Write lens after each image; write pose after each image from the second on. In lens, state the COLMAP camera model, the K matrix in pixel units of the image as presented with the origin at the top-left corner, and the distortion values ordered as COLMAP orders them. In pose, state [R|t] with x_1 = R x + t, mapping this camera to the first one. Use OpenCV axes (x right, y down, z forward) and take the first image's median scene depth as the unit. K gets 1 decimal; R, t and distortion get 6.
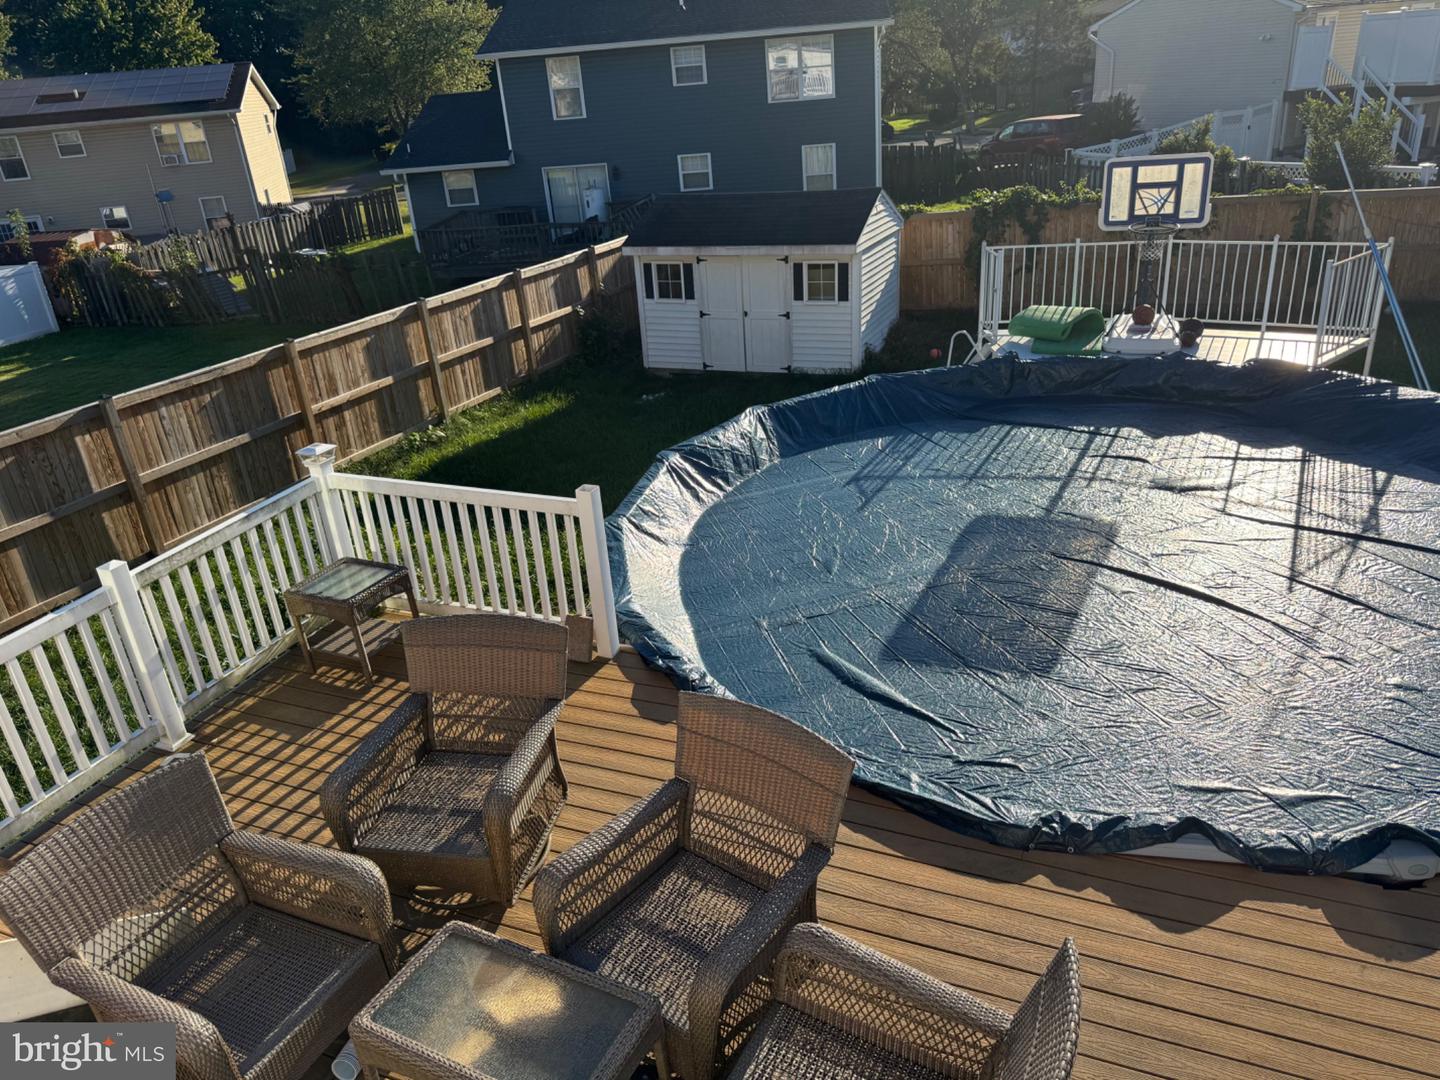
lens RADIAL K [[1046.6, 0, 720.0], [0, 1046.6, 540.0], [0, 0, 1]] dist [0.078588, -0.096893]
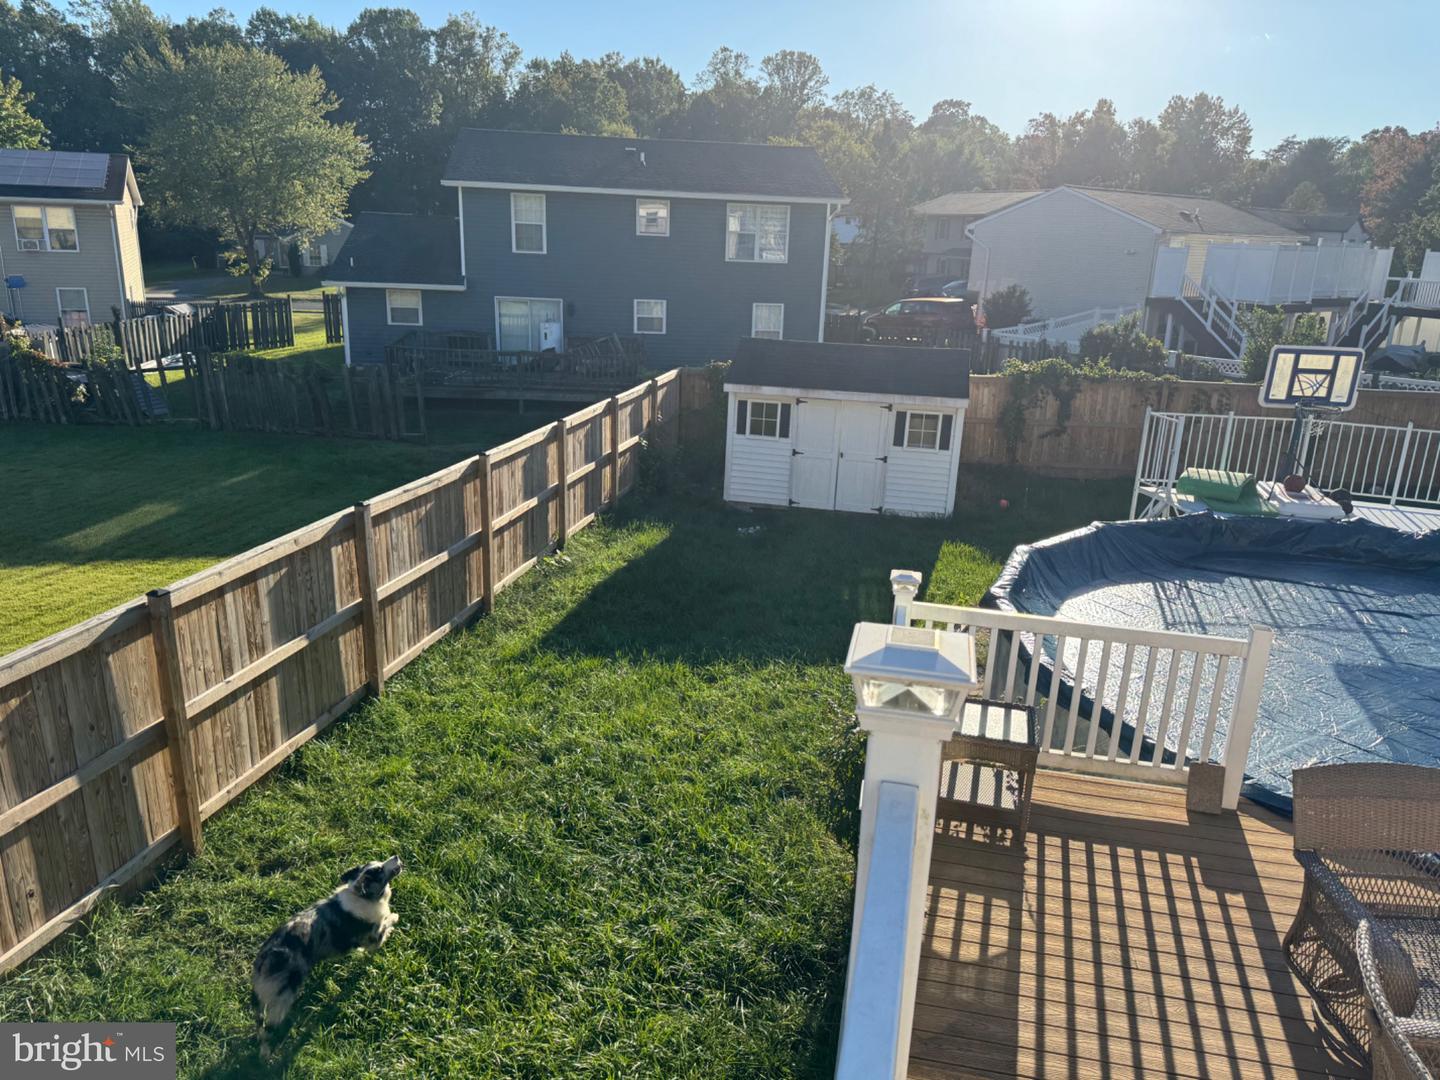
lens RADIAL K [[1024.9, 0, 720.0], [0, 1024.9, 540.0], [0, 0, 1]] dist [0.077090, -0.074779]
pose [[0.973039, 0.049159, 0.225343, -0.324107], [-0.019590, 0.991107, -0.131620, 0.001474], [-0.229809, 0.123657, 0.965348, 0.069803]]
